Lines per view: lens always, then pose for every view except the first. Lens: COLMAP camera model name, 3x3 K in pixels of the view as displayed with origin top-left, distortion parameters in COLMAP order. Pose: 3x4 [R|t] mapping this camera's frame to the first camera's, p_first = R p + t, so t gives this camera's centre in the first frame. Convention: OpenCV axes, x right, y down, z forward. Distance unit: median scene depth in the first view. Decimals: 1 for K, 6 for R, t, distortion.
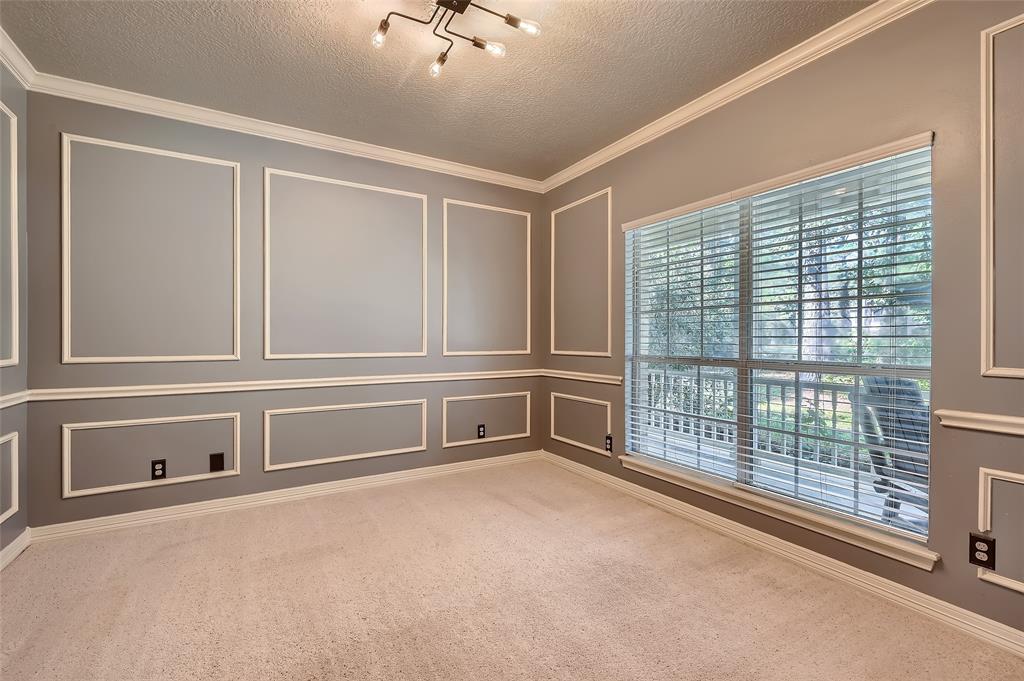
lens RADIAL K [[459.3, 0, 514.8], [0, 459.3, 336.2], [0, 0, 1]] dist [-0.000628, 0.000339]
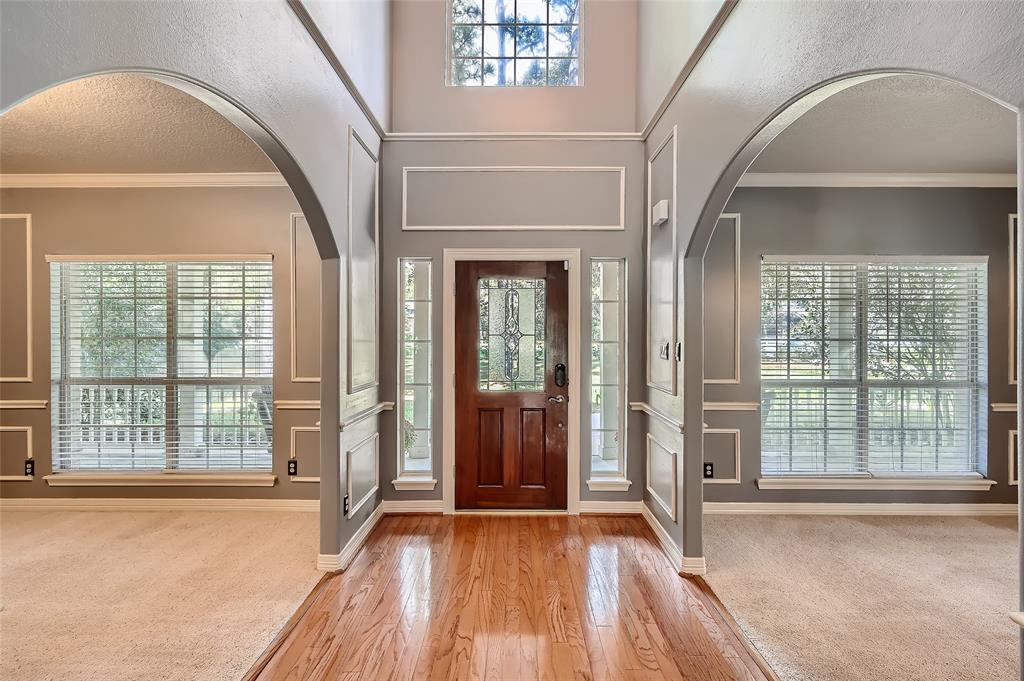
lens RADIAL K [[459.3, 0, 514.8], [0, 459.3, 336.2], [0, 0, 1]] dist [-0.000628, 0.000339]
pose [[0.520855, -0.007834, 0.853609, -0.107379], [-0.001275, 0.999950, 0.009955, -0.072461], [-0.853644, -0.006273, 0.520819, -0.470879]]
